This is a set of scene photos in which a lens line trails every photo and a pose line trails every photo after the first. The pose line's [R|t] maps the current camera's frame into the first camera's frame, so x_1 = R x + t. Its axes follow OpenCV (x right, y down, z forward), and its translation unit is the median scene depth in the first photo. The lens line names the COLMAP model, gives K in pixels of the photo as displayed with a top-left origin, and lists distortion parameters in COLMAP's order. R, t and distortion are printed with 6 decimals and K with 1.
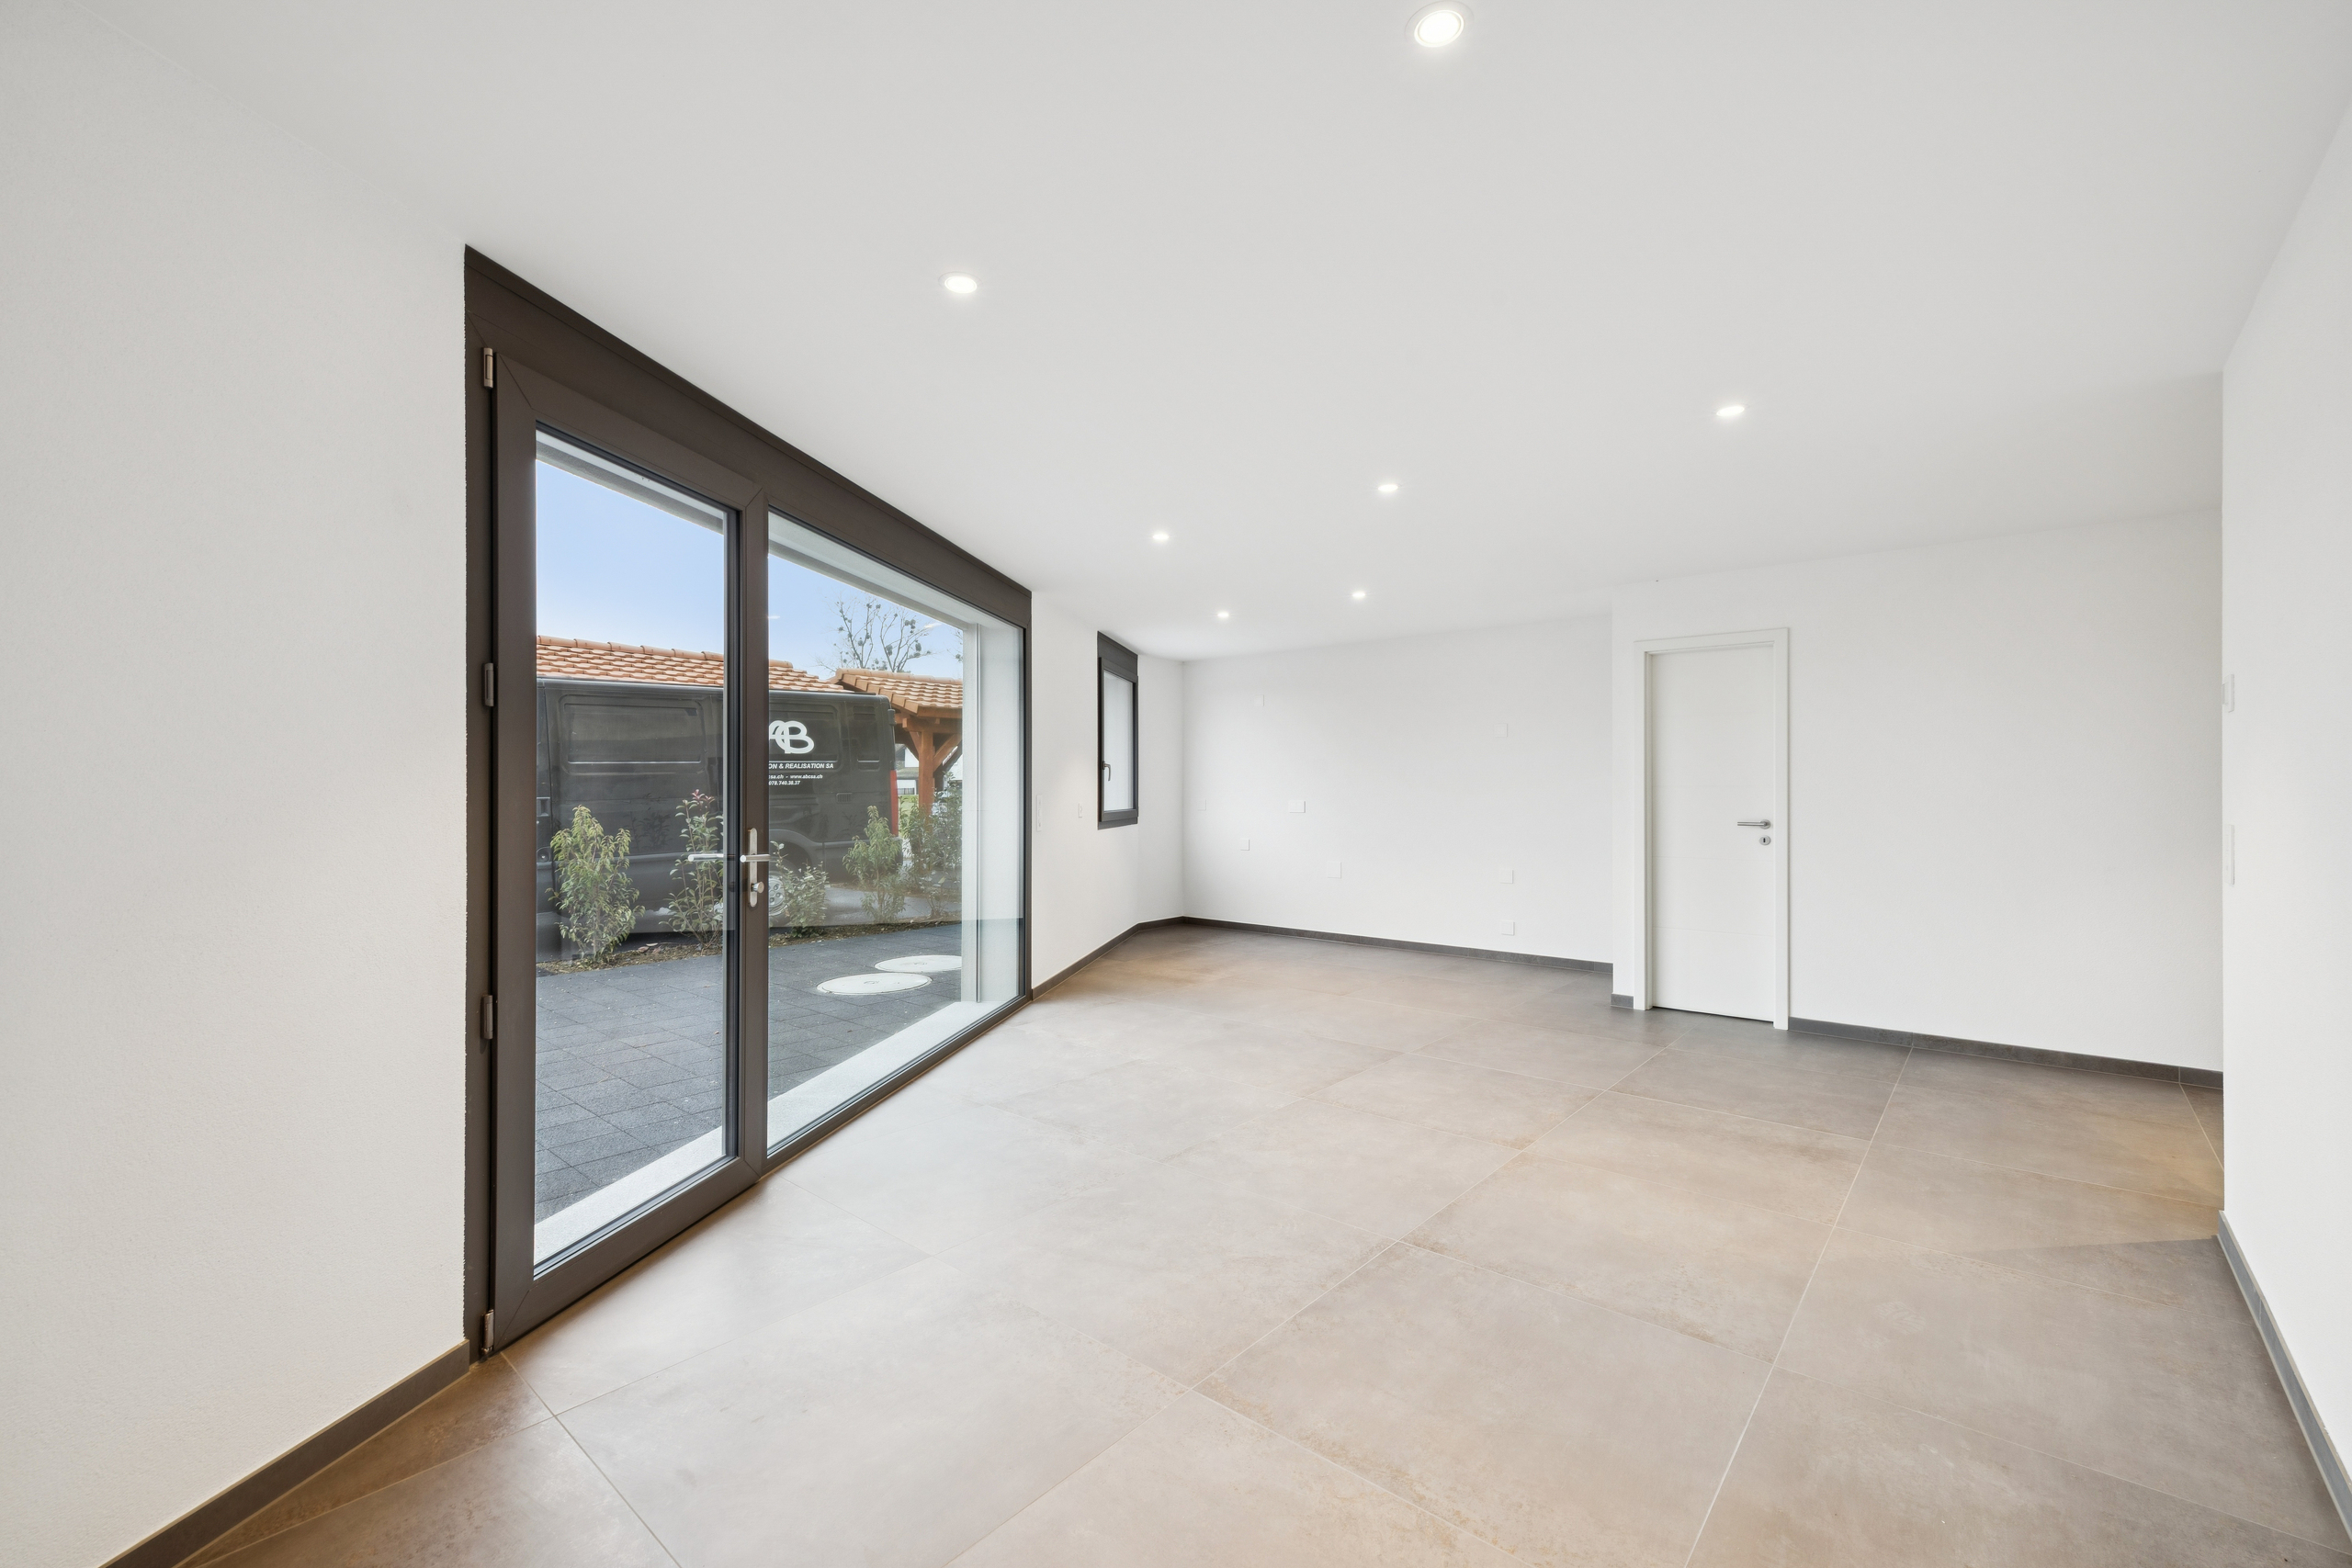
lens RADIAL K [[1005.0, 0, 1169.3], [0, 1005.0, 787.4], [0, 0, 1]] dist [0.005192, 0.000313]
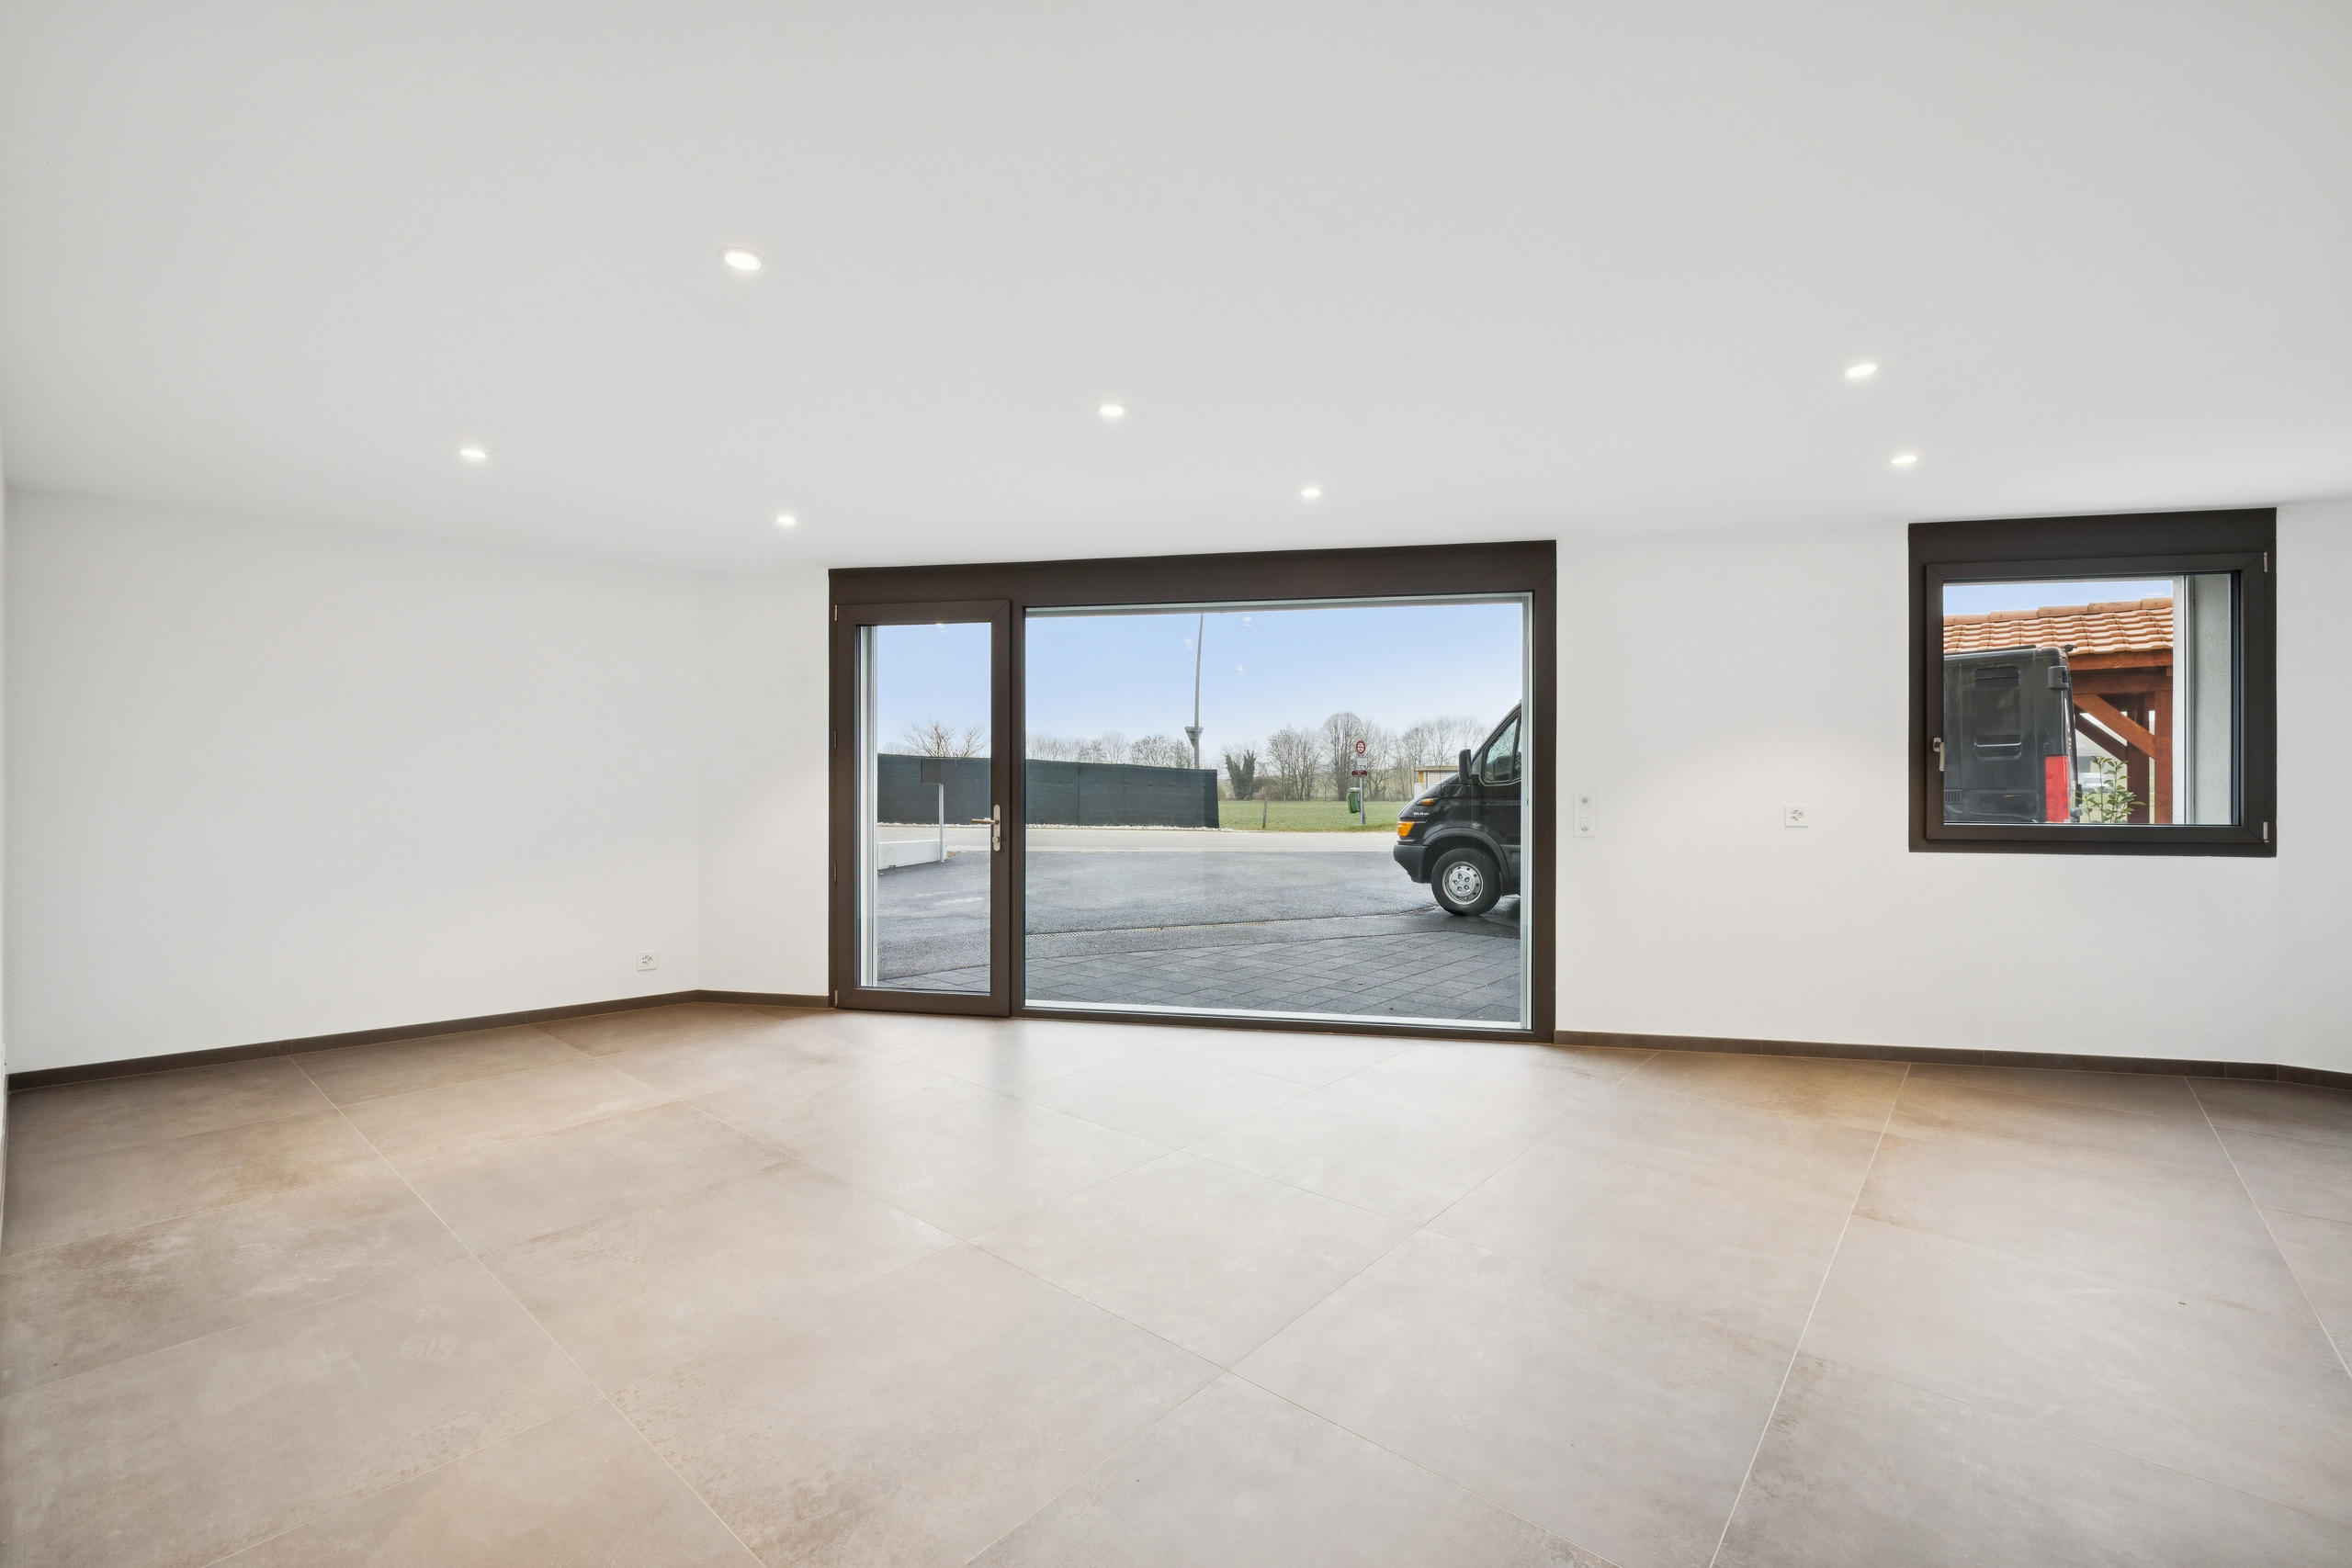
lens RADIAL K [[1005.0, 0, 1173.6], [0, 1005.0, 783.3], [0, 0, 1]] dist [0.005192, 0.000313]
pose [[-0.017875, 0.000777, -0.999840, 1.691039], [0.000339, 1.000000, 0.000771, 0.001655], [0.999840, -0.000325, -0.017875, 1.752291]]
